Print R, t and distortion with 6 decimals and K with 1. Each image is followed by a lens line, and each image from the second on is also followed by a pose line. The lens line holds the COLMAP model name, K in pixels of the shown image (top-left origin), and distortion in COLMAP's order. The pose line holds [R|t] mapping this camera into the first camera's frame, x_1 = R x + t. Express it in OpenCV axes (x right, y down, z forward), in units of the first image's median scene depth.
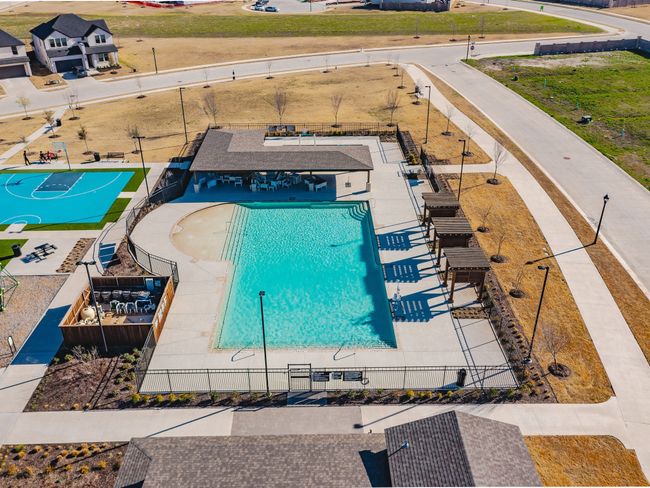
lens RADIAL K [[569.3, 0, 324.7], [0, 569.3, 245.1], [0, 0, 1]] dist [0.012196, -0.010301]
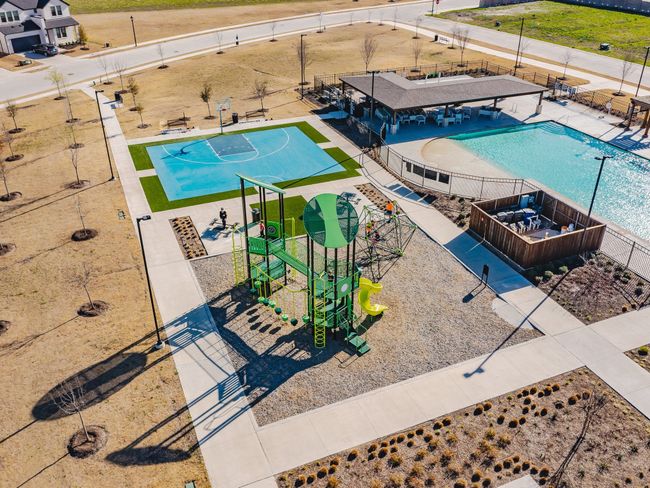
lens RADIAL K [[569.3, 0, 323.9], [0, 569.3, 242.9], [0, 0, 1]] dist [0.012196, -0.010301]
pose [[0.928673, -0.180469, 0.324032, -0.471028], [0.178393, 0.983287, 0.036365, 0.021269], [-0.325179, 0.024034, 0.945347, 0.105283]]
